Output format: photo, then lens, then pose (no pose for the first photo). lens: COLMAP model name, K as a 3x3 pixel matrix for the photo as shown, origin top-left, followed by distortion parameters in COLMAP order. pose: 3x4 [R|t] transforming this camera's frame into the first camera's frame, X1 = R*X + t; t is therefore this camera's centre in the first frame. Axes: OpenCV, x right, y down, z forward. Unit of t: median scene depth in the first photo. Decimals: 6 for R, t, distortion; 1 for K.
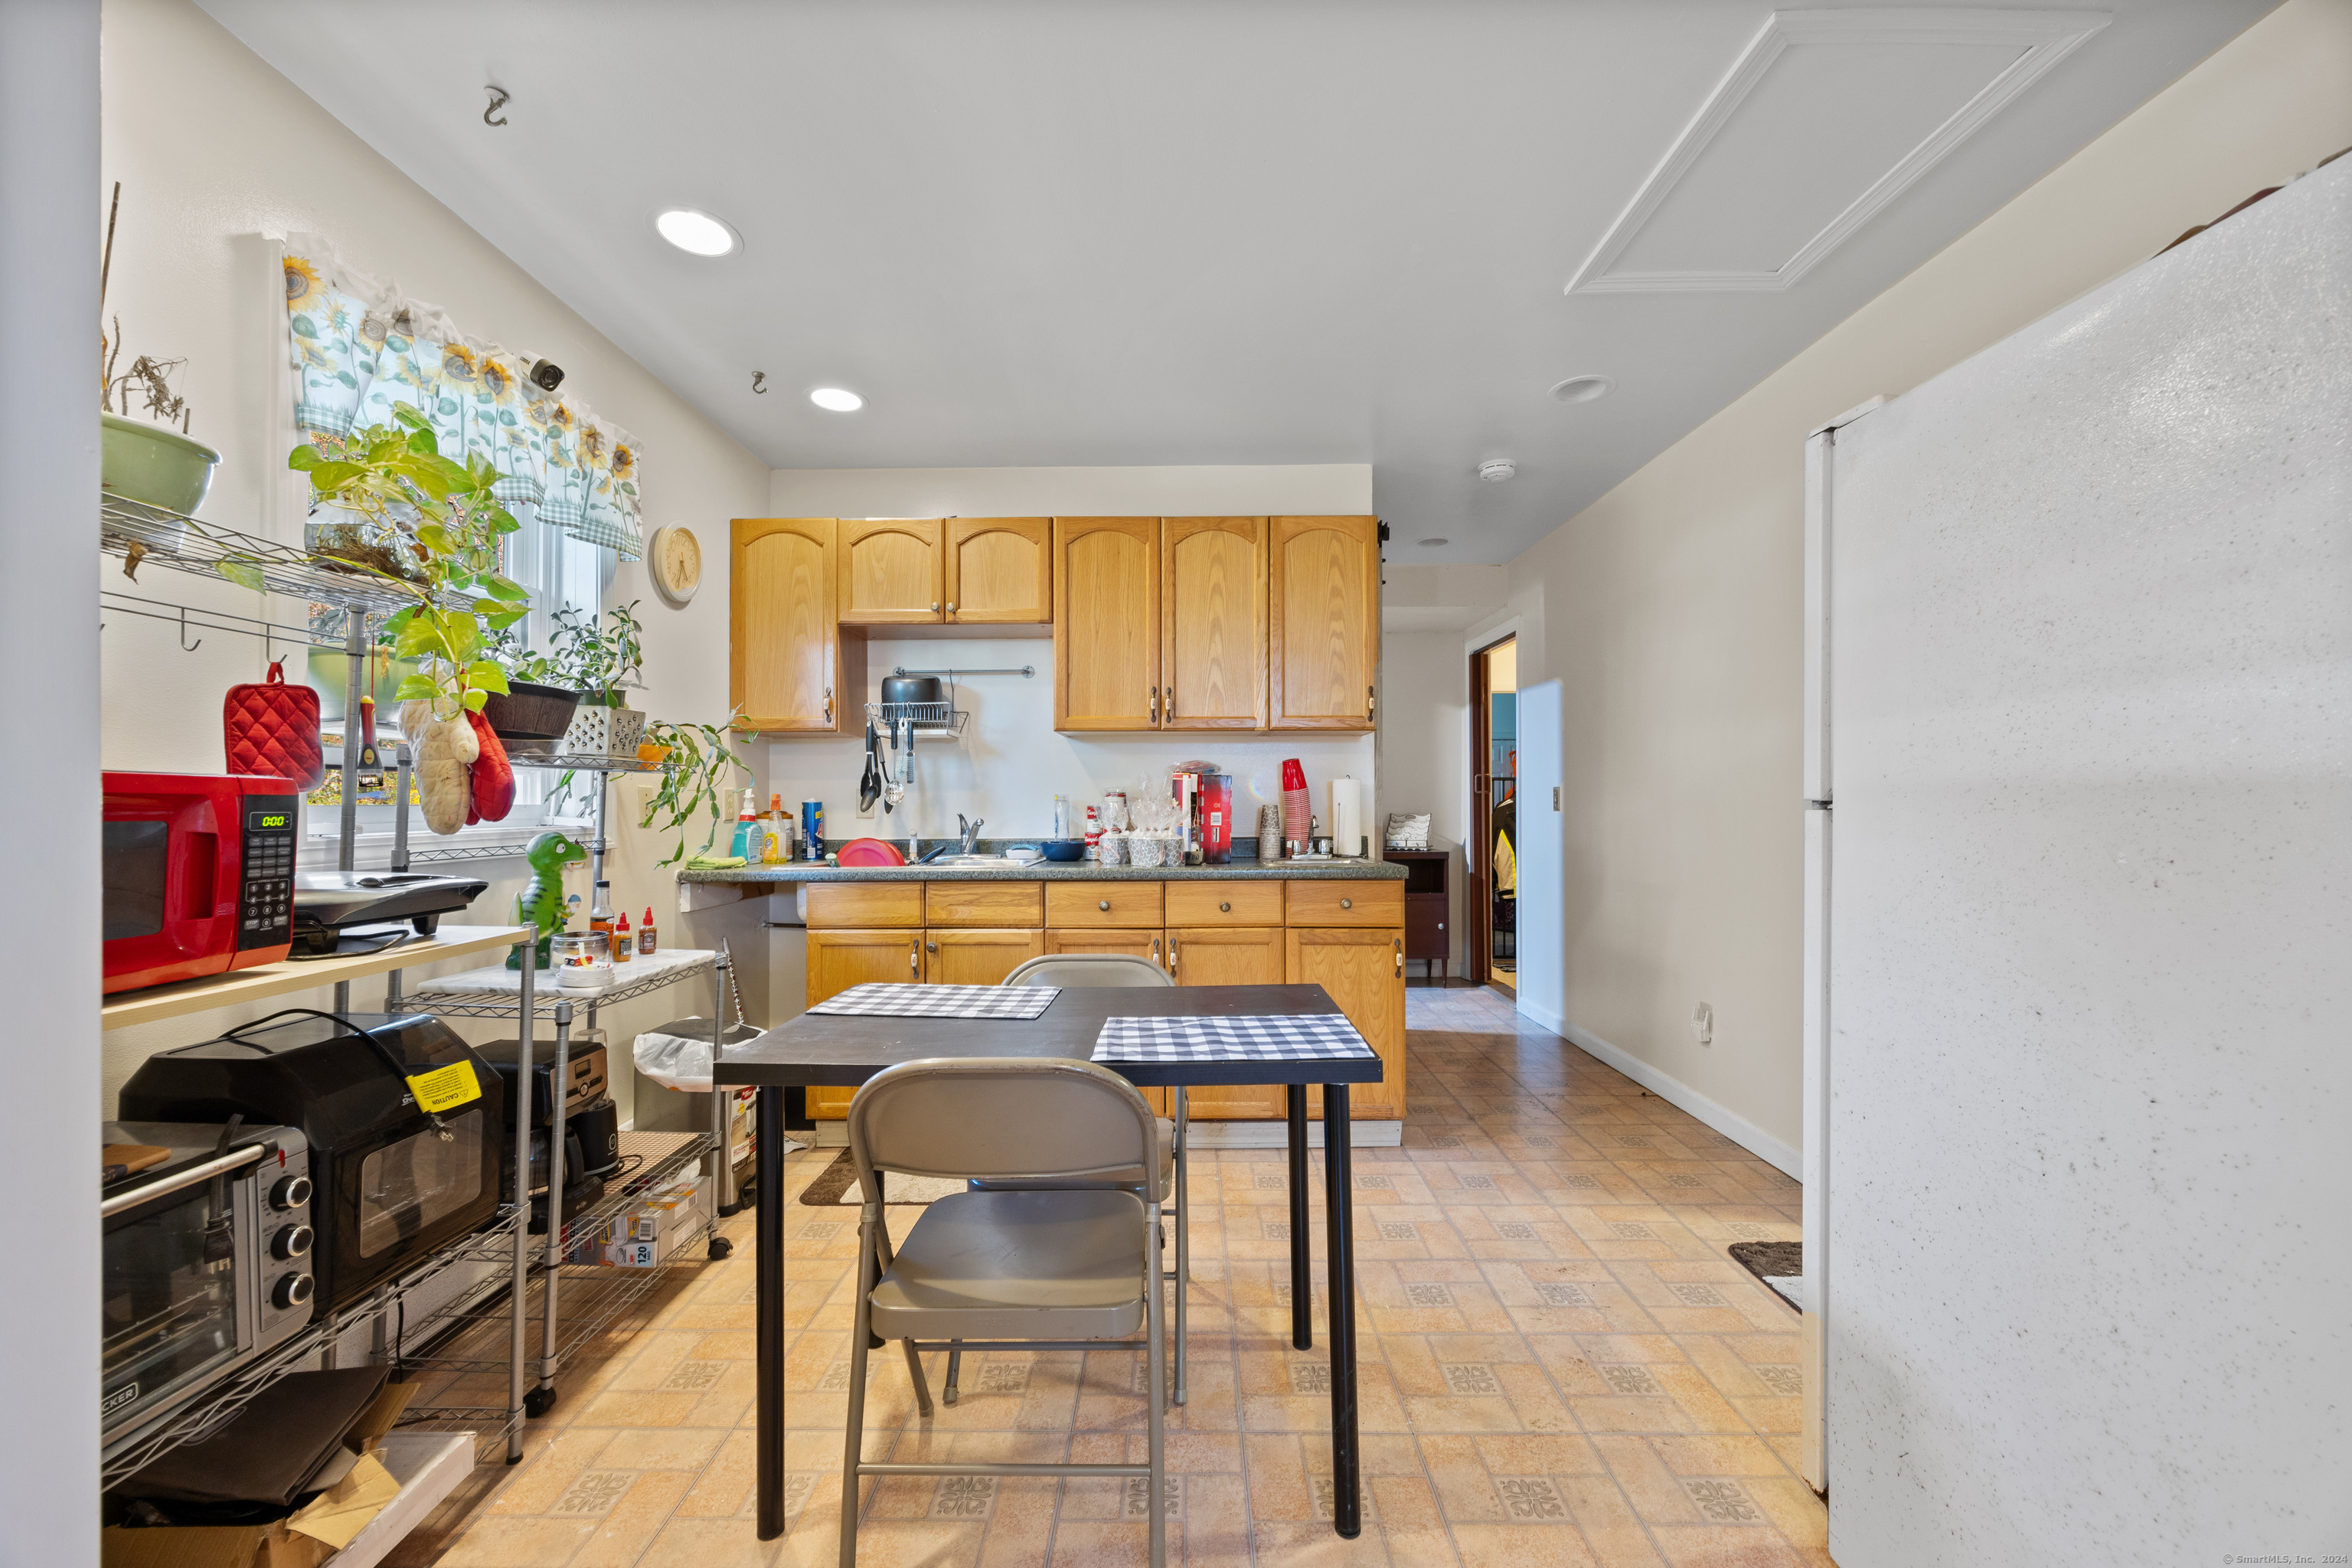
lens RADIAL K [[886.0, 0, 1174.7], [0, 886.0, 786.0], [0, 0, 1]] dist [0.000097, -0.000340]
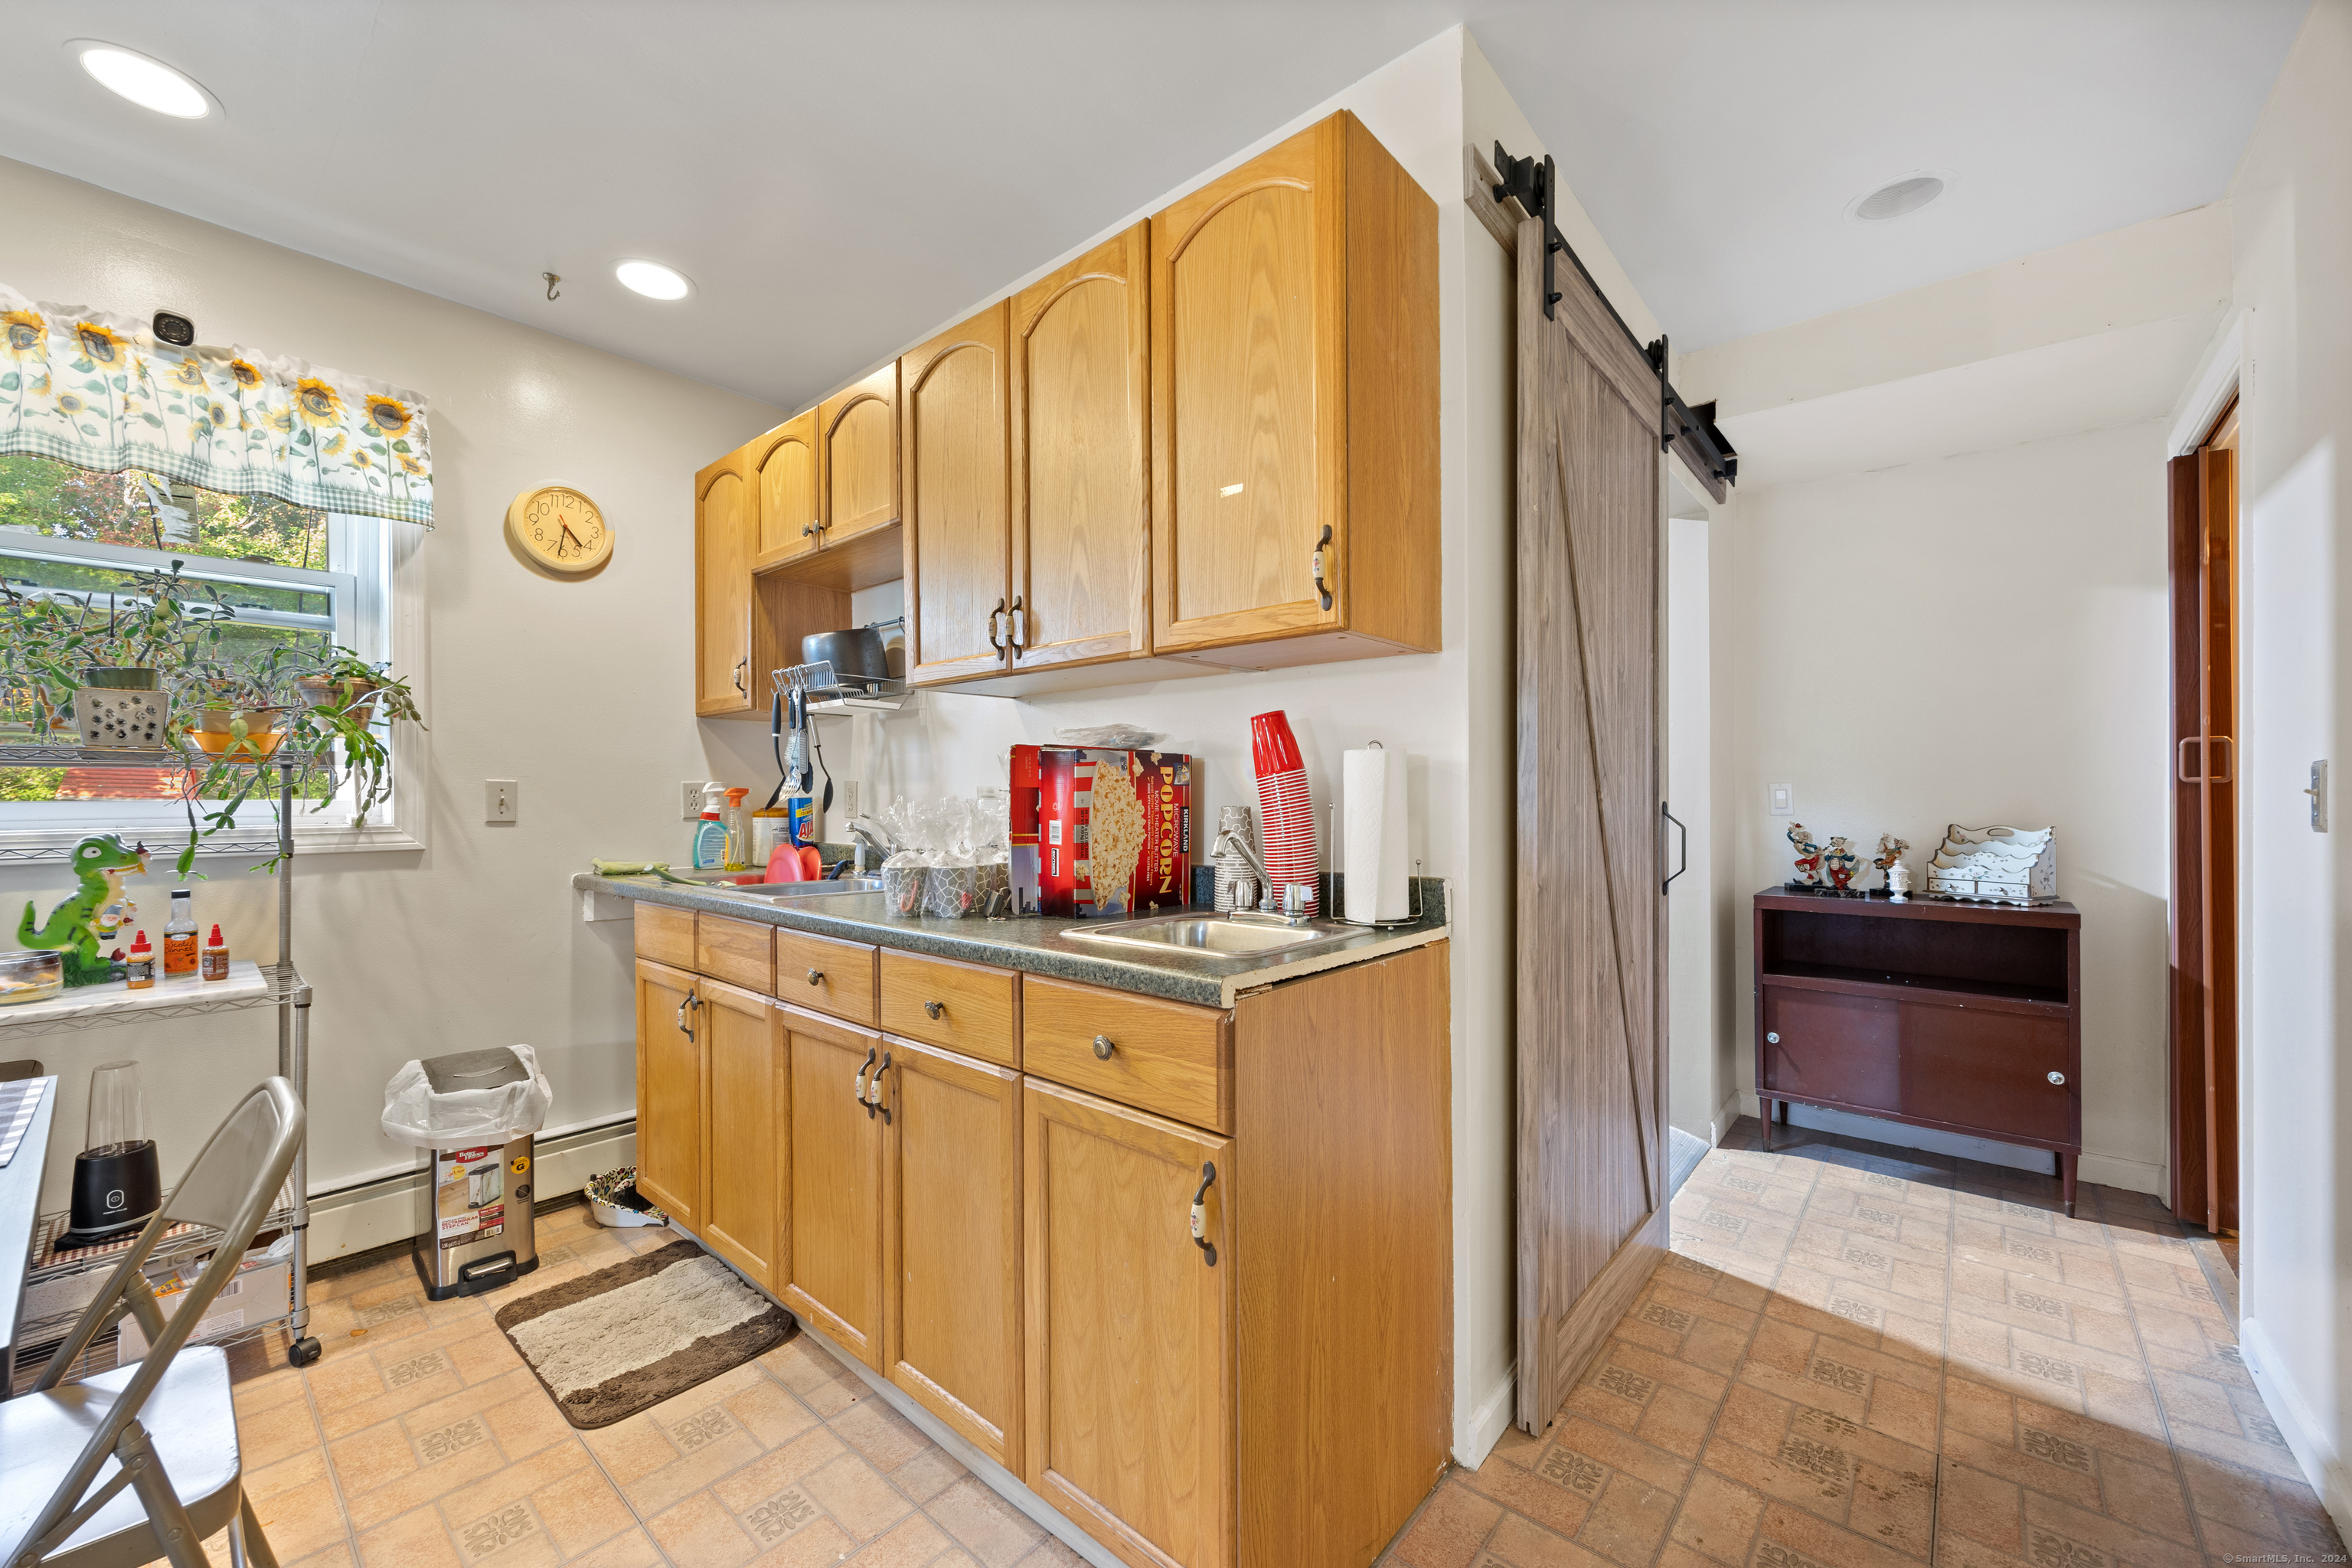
lens RADIAL K [[921.2, 0, 1172.3], [0, 921.2, 790.1], [0, 0, 1]] dist [-0.001360, -0.000415]
pose [[0.763746, -0.004004, -0.645505, 0.468330], [0.010471, 0.999926, 0.006186, 0.009561], [0.645432, -0.011484, 0.763731, 0.649167]]
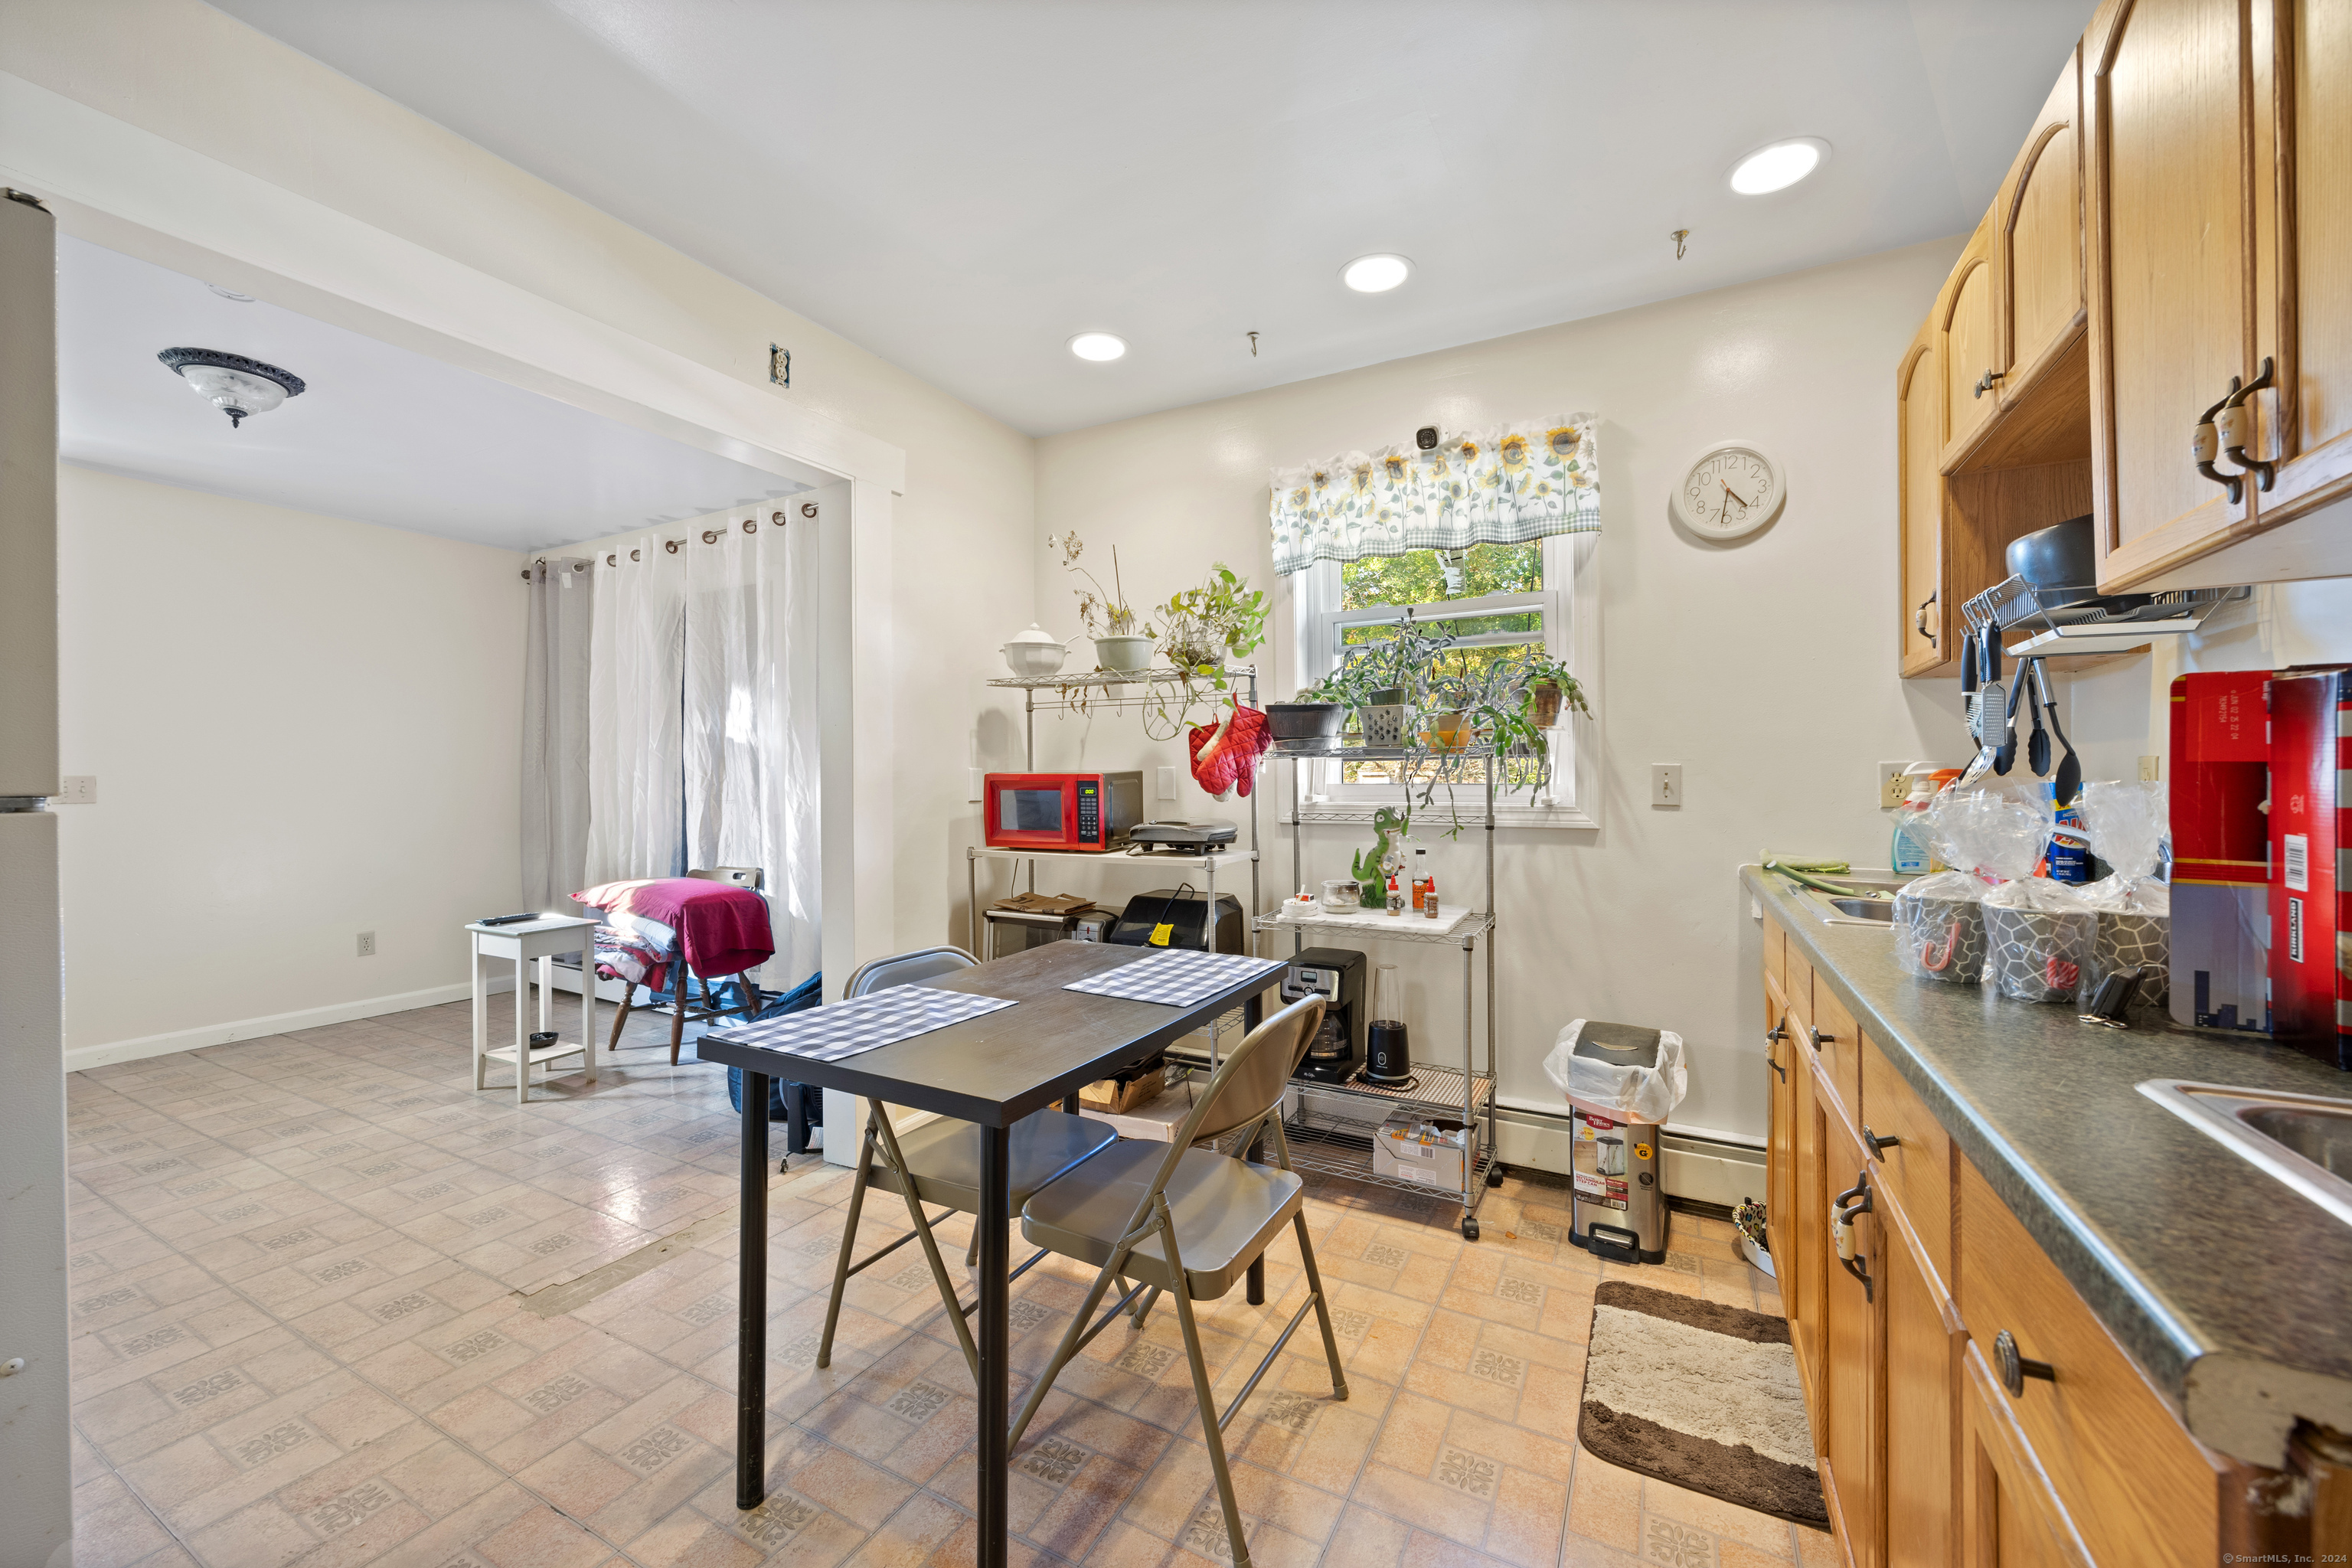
lens RADIAL K [[914.9, 0, 1176.0], [0, 914.9, 784.0], [0, 0, 1]] dist [0.000287, -0.000075]
pose [[-0.465926, 0.004392, -0.884813, 0.408844], [0.013924, 0.999900, -0.002368, 0.013227], [0.884714, -0.013424, -0.465941, 0.886368]]
